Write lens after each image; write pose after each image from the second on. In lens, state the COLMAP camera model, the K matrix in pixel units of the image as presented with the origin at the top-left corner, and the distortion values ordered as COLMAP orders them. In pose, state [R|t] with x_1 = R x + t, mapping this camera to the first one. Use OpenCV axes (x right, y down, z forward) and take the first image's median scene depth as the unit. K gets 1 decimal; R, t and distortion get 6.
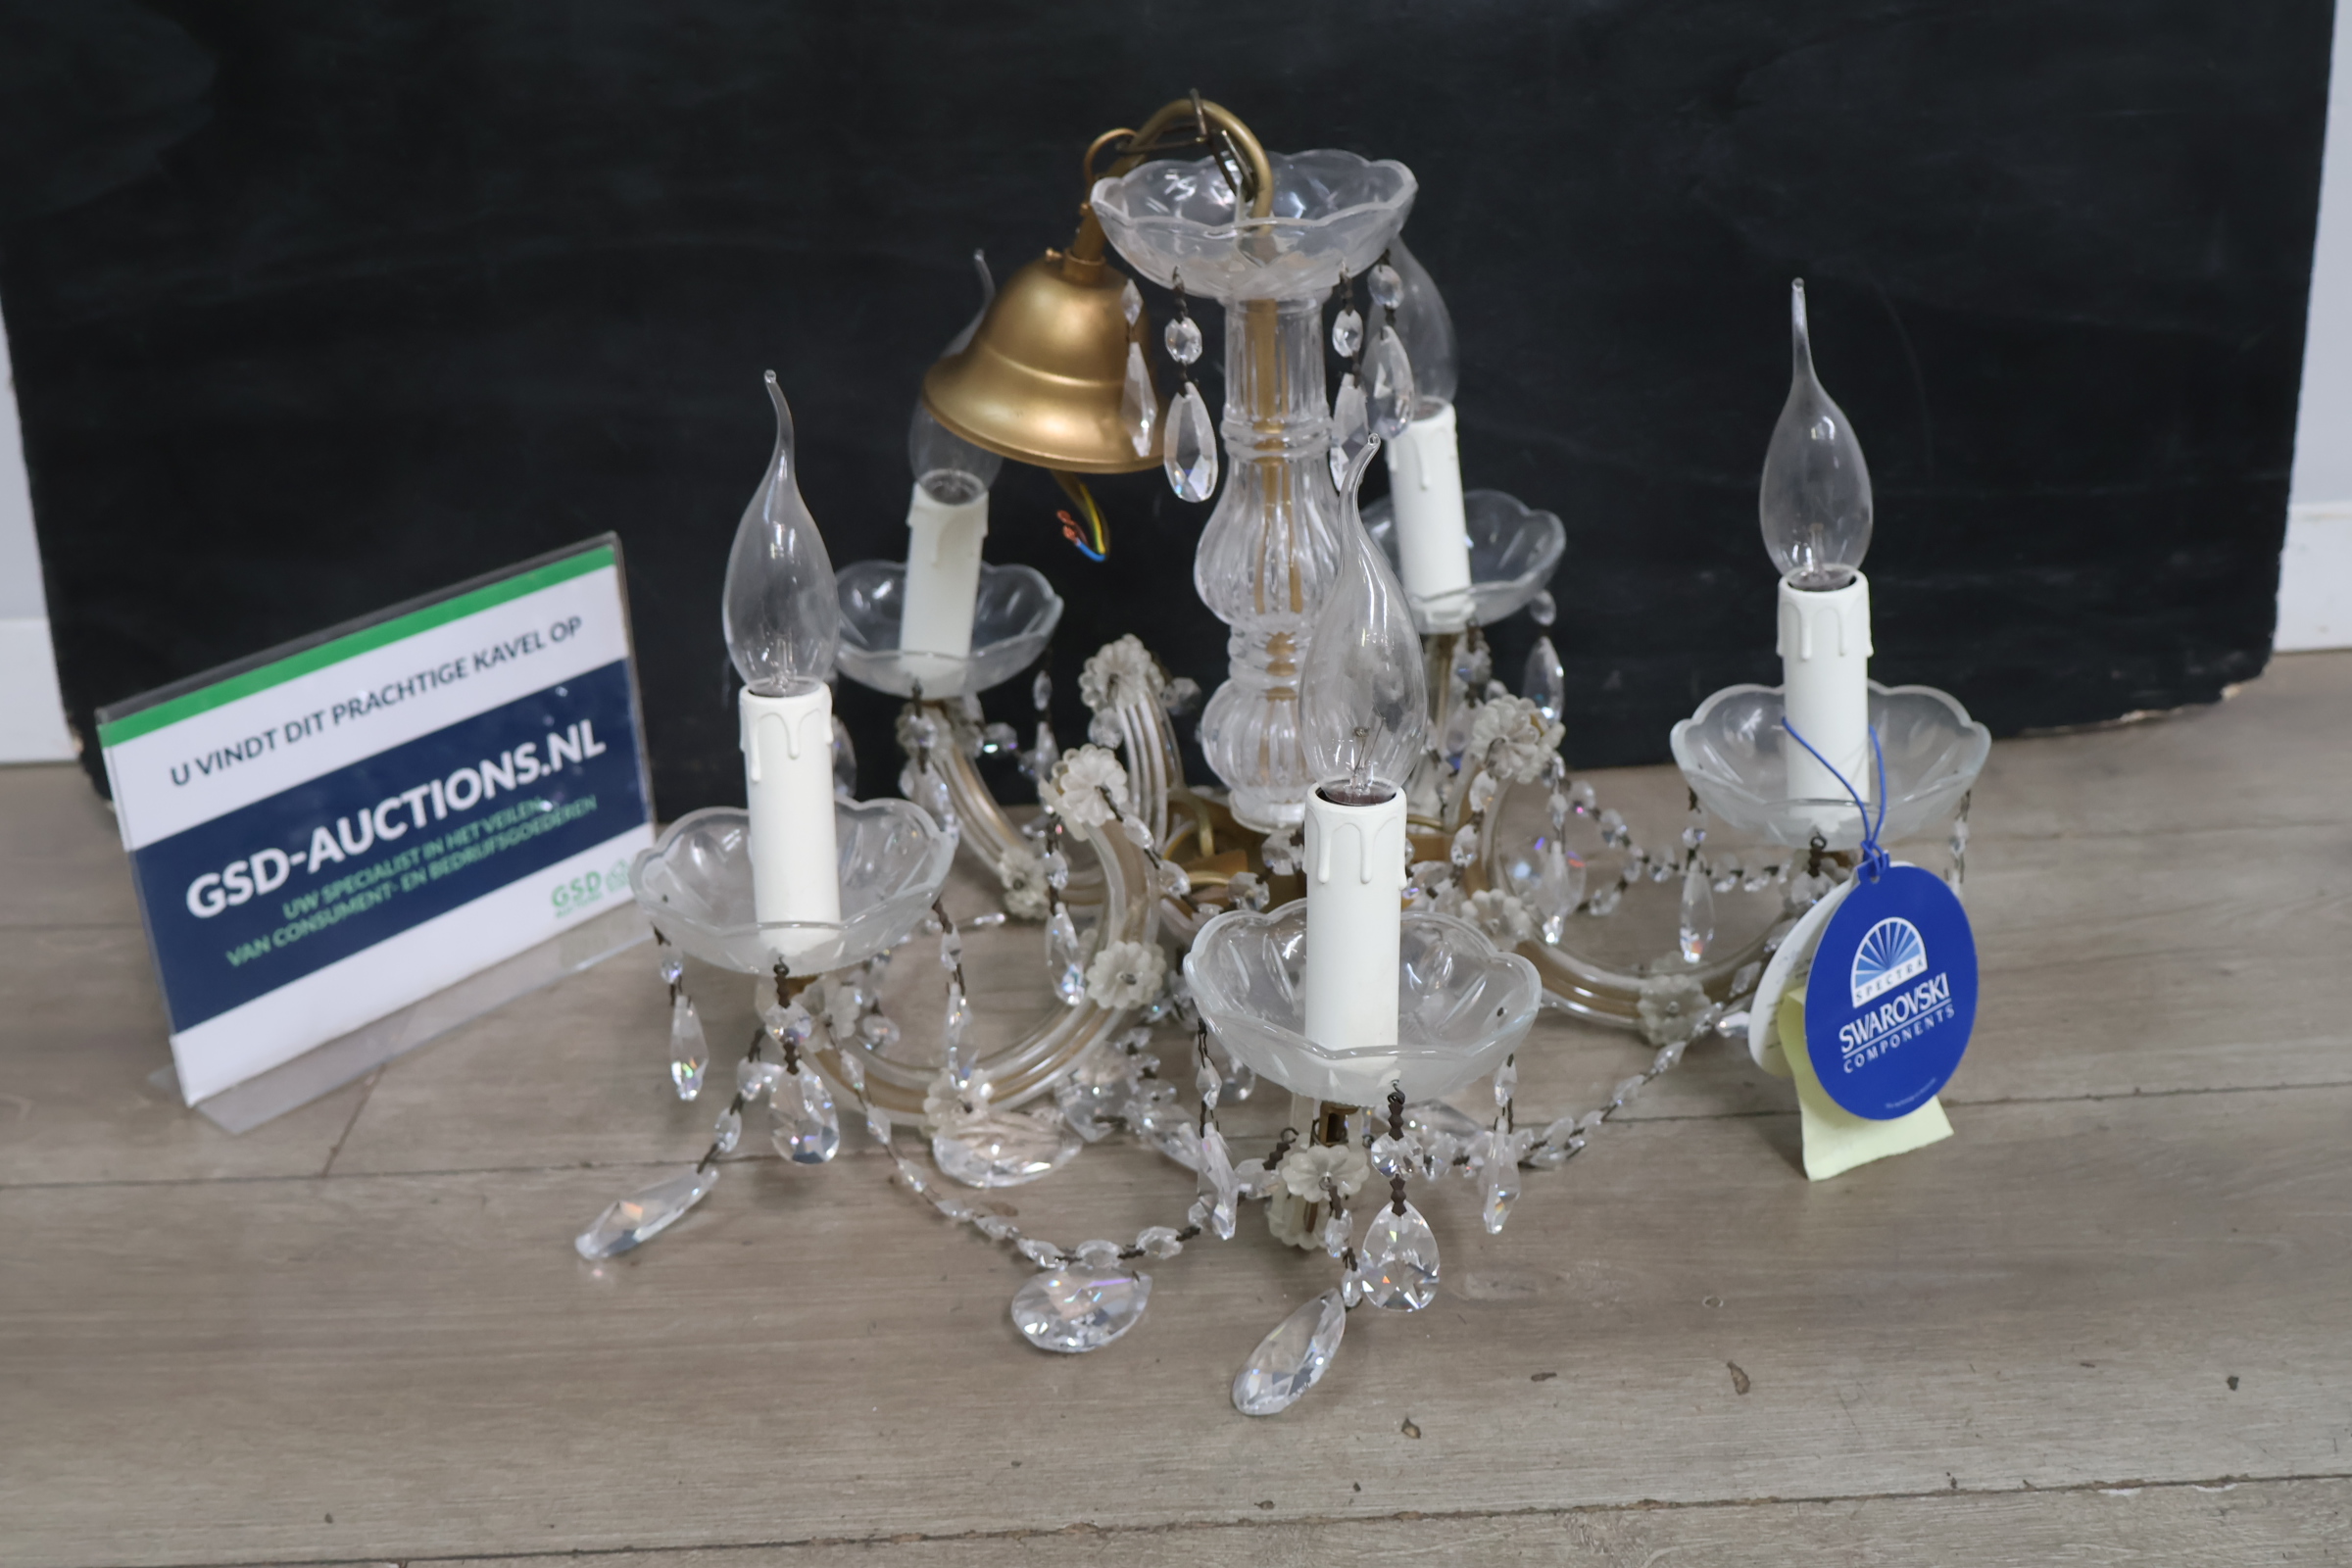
lens RADIAL K [[2676.7, 0, 1170.1], [0, 2676.7, 774.8], [0, 0, 1]] dist [0.010383, 0.000000]
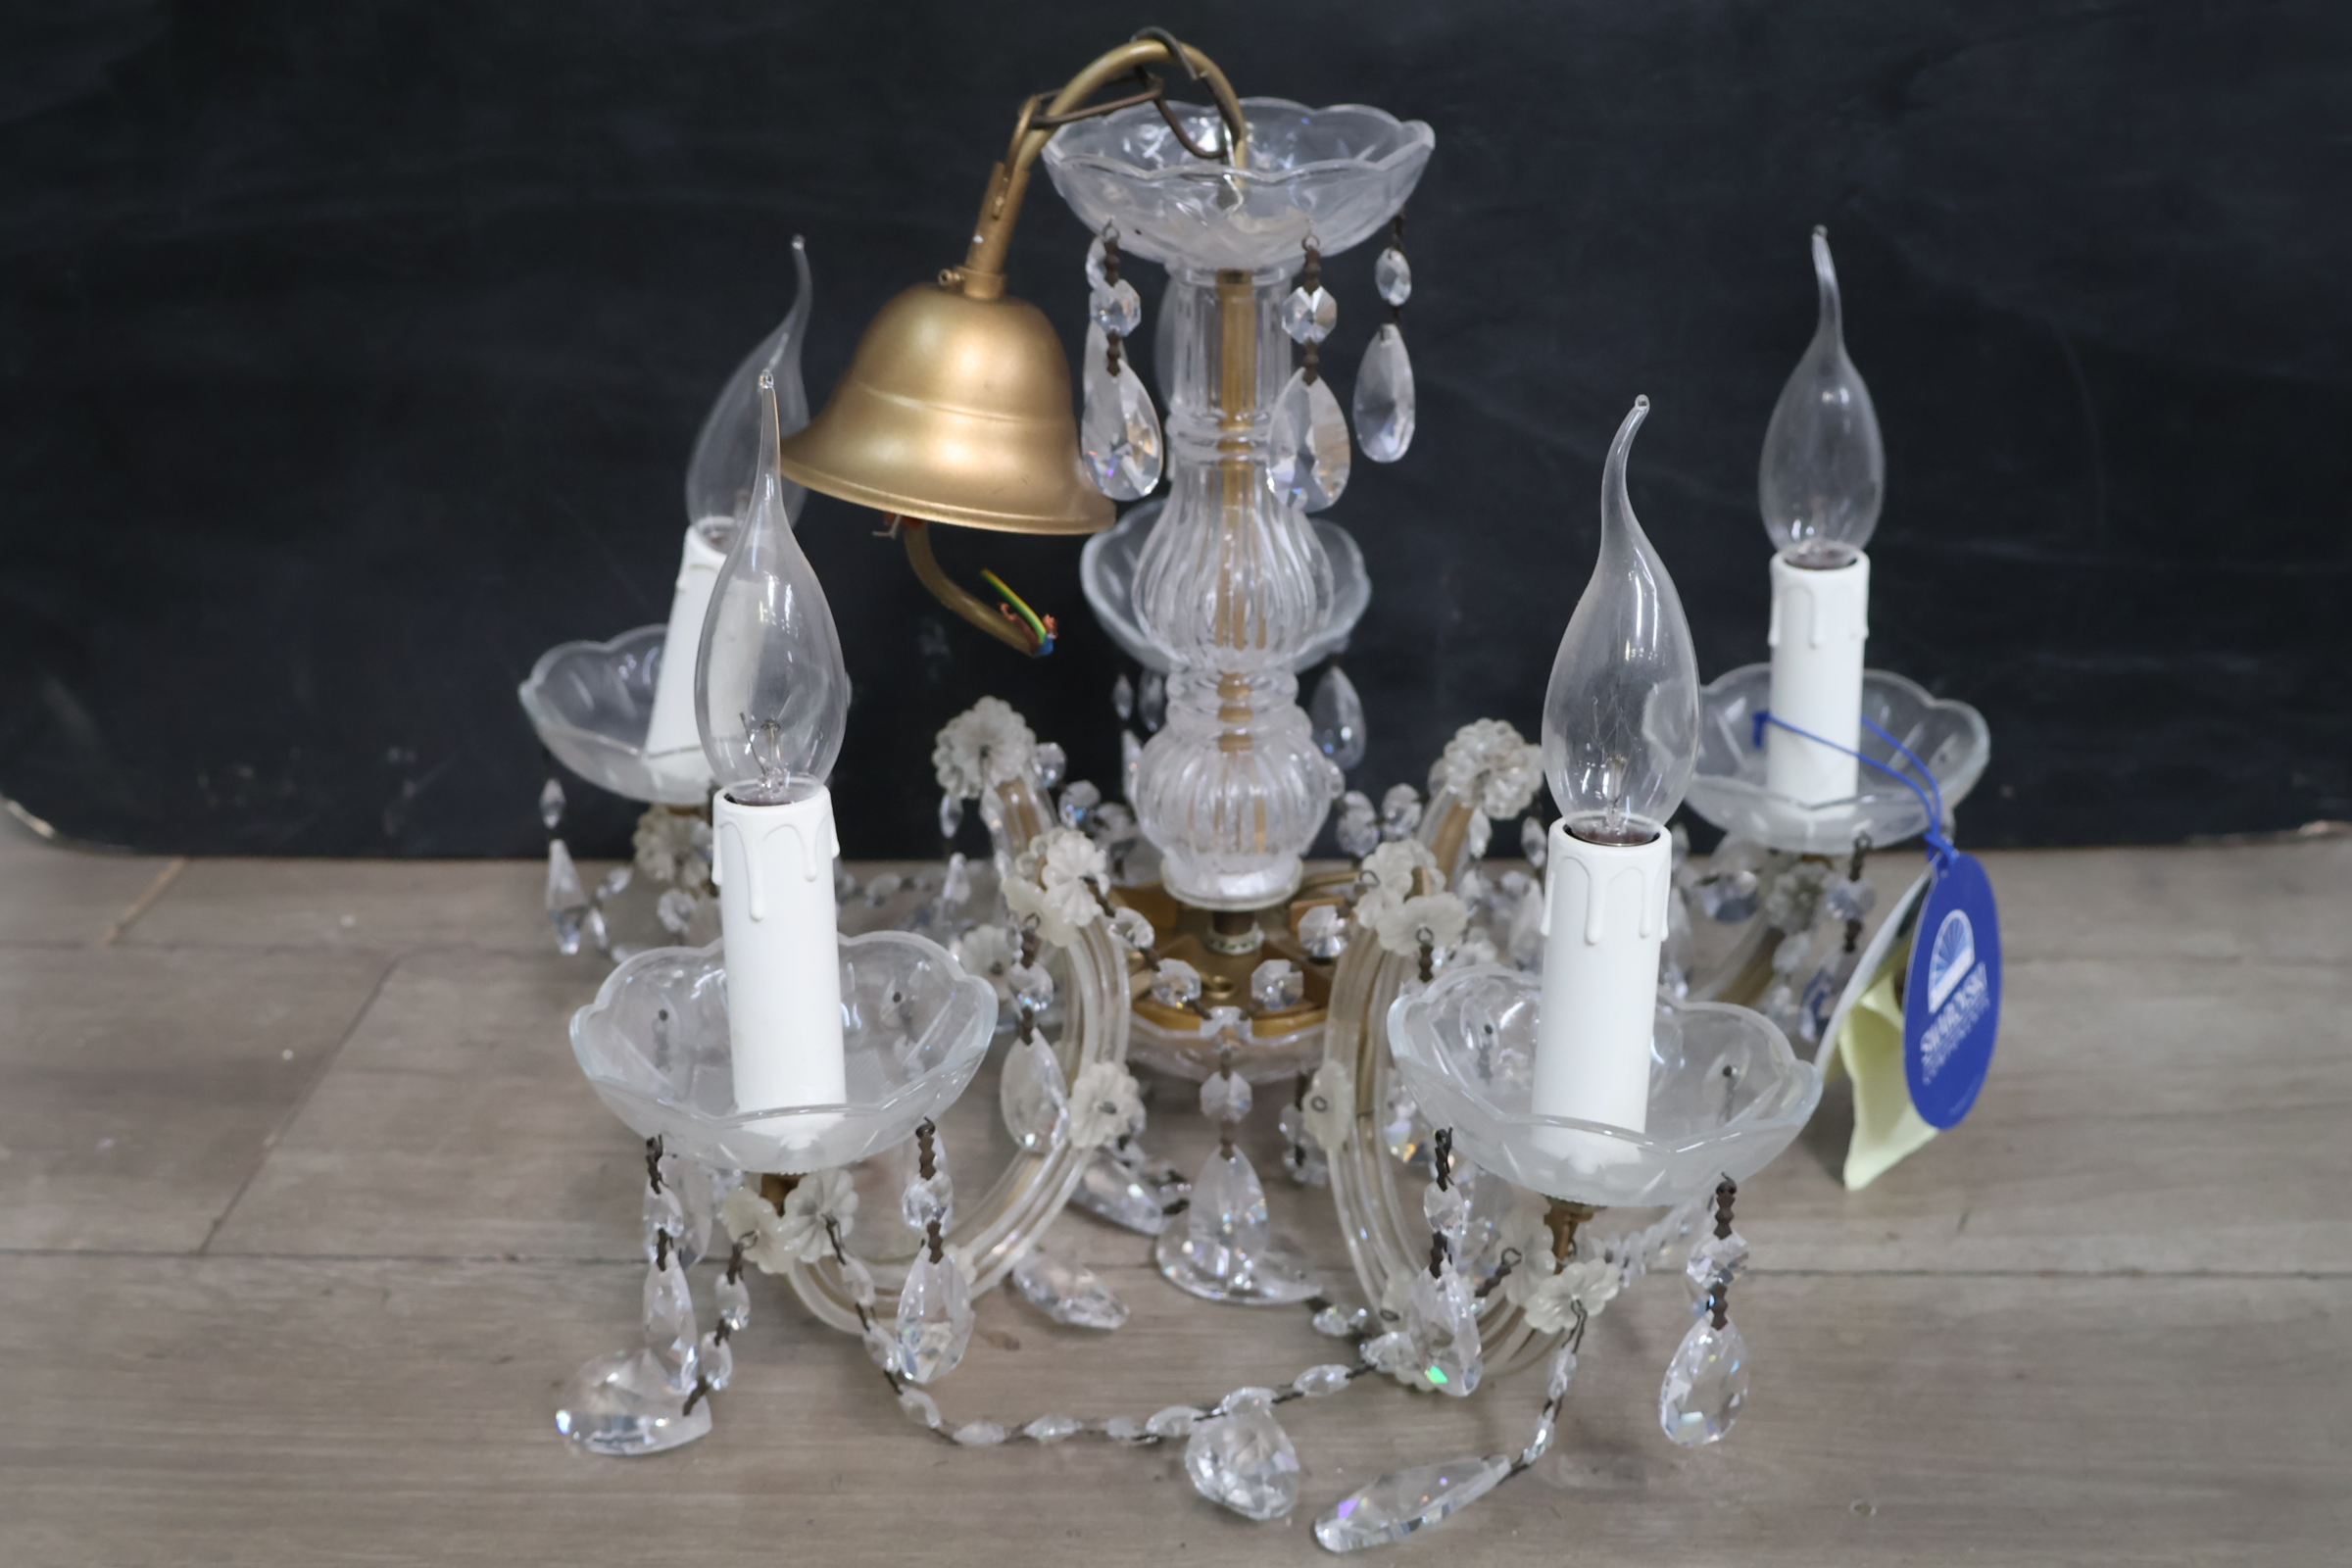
lens RADIAL K [[2676.7, 0, 1176.0], [0, 2676.7, 781.0], [0, 0, 1]] dist [0.010383, 0.000000]
pose [[0.998576, 0.053277, -0.002762, -0.015890], [-0.053328, 0.998279, -0.024410, 0.005698], [0.001457, 0.024522, 0.999698, 0.166623]]
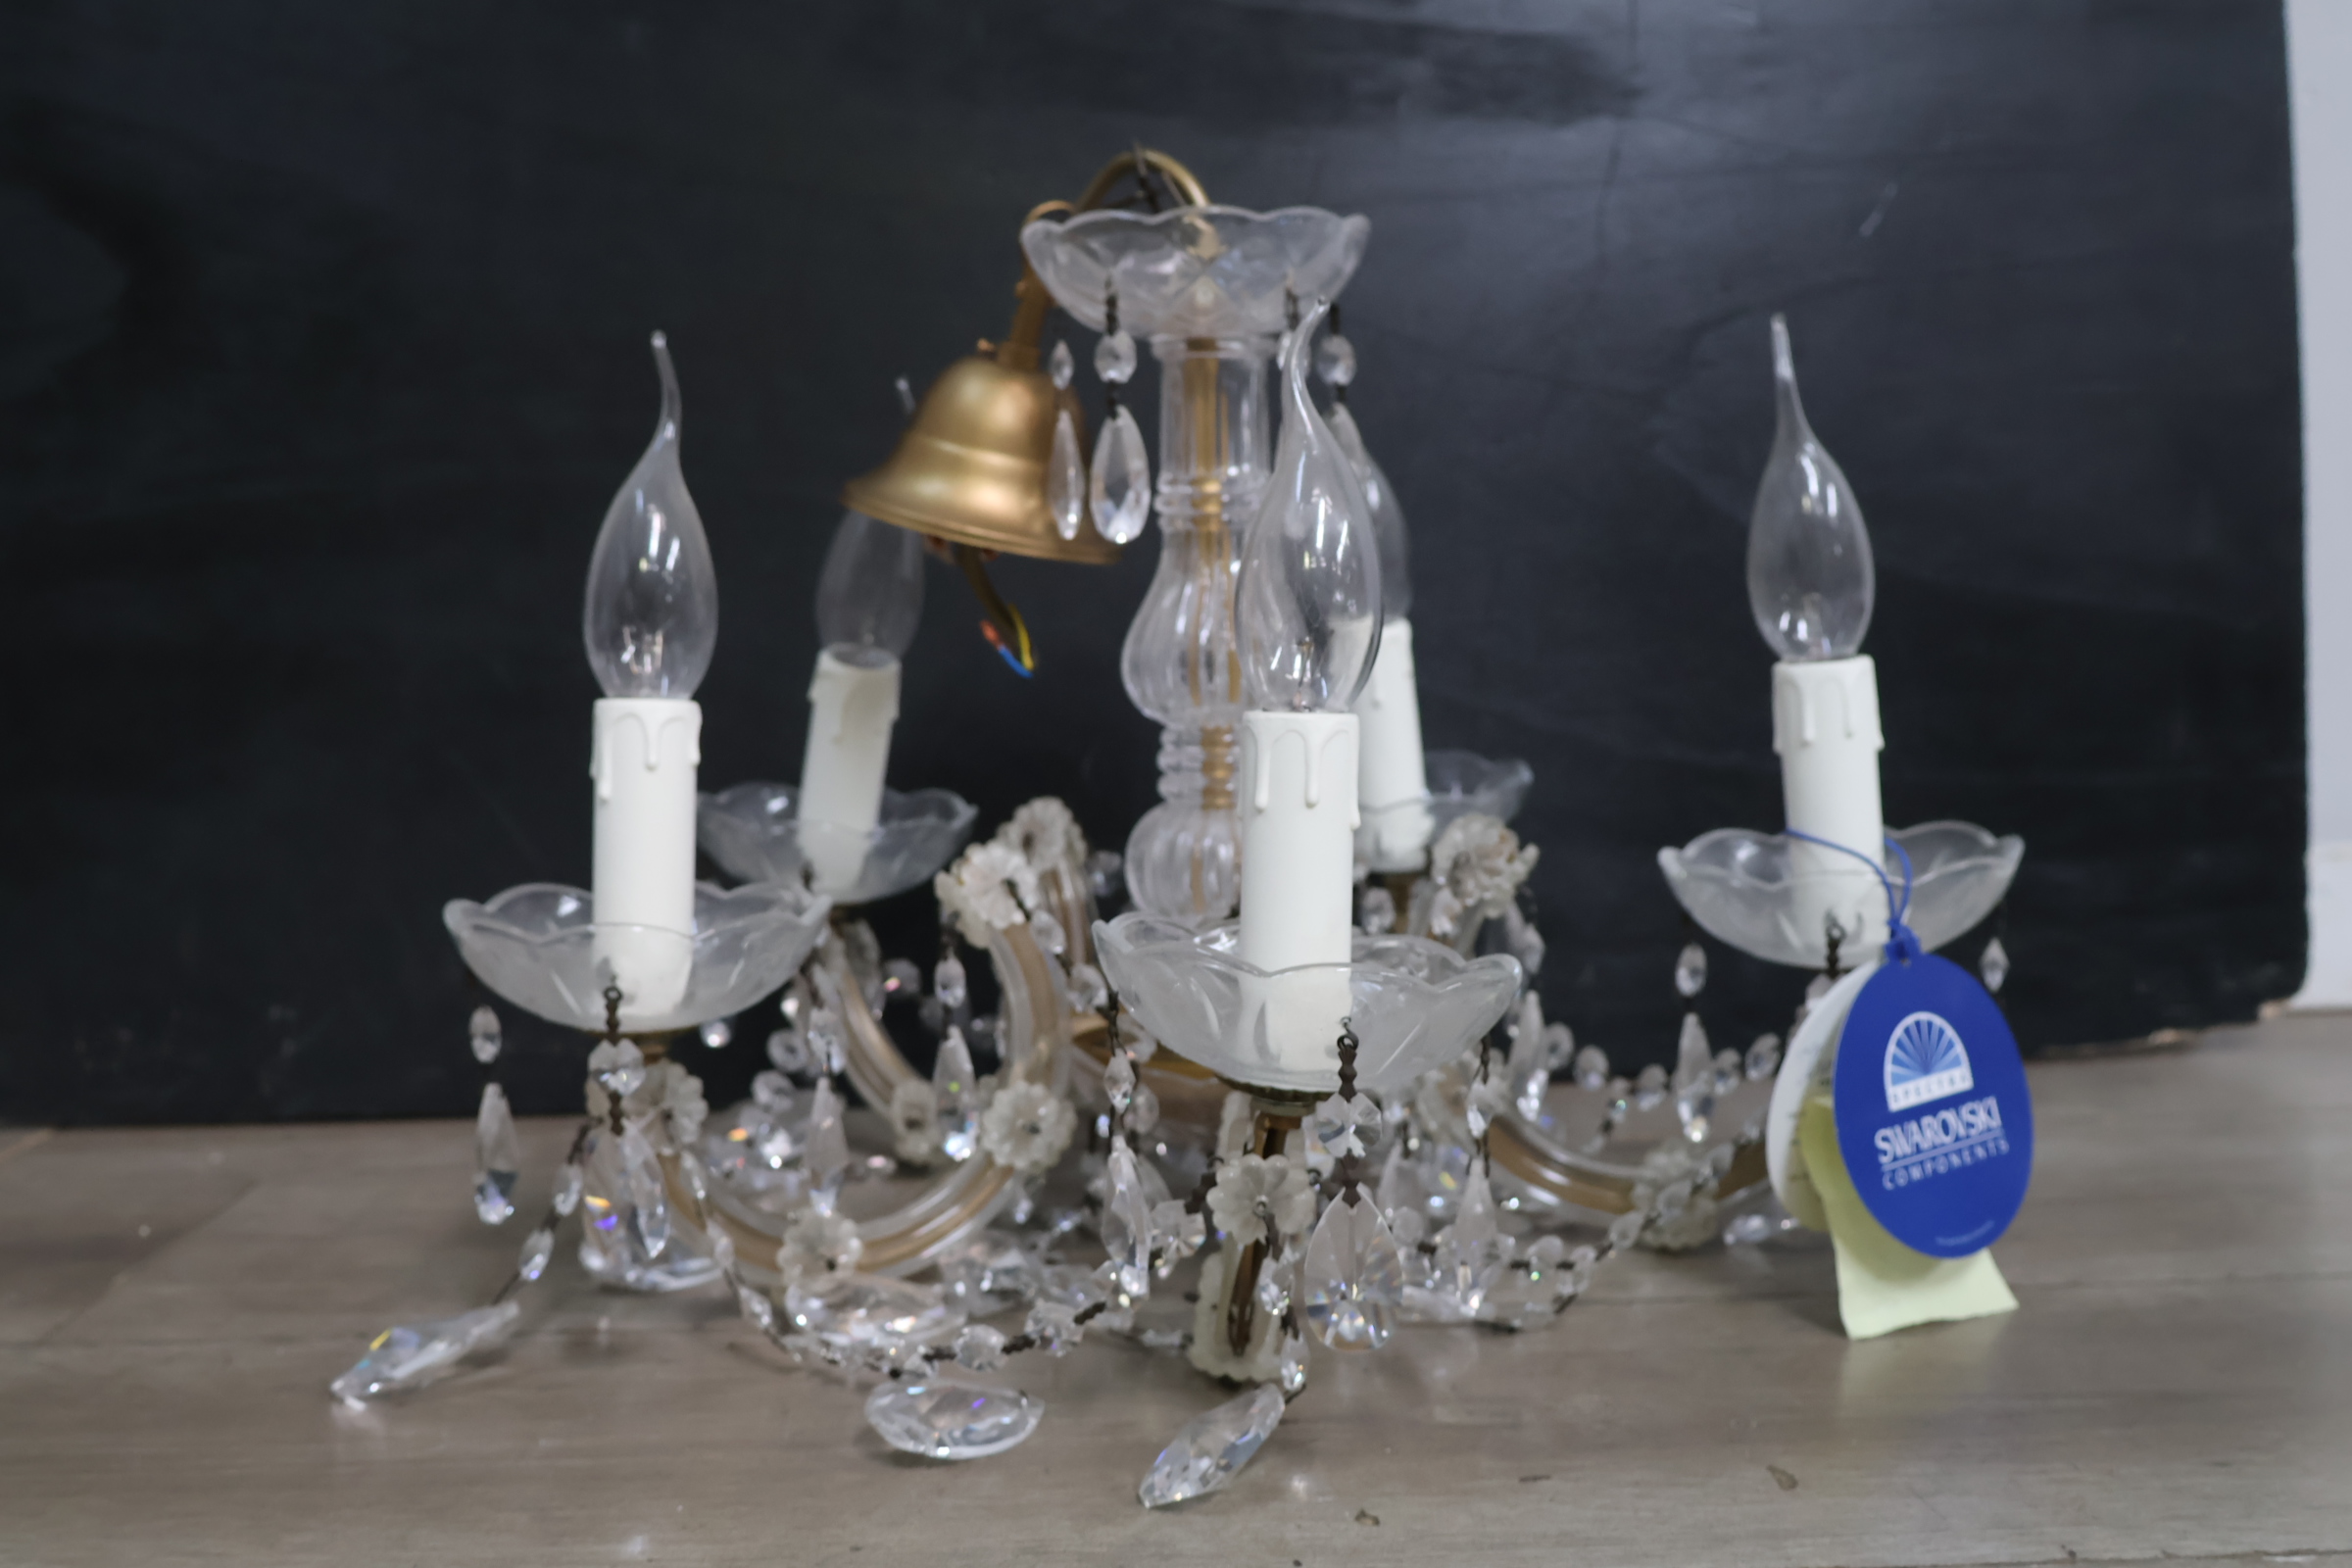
lens RADIAL K [[2676.7, 0, 1173.0], [0, 2676.7, 736.1], [0, 0, 1]] dist [0.010383, 0.000000]
pose [[0.999493, 0.027741, 0.015595, 0.013567], [-0.020987, 0.942942, -0.332296, 0.260215], [-0.023923, 0.331801, 0.943046, 0.172895]]
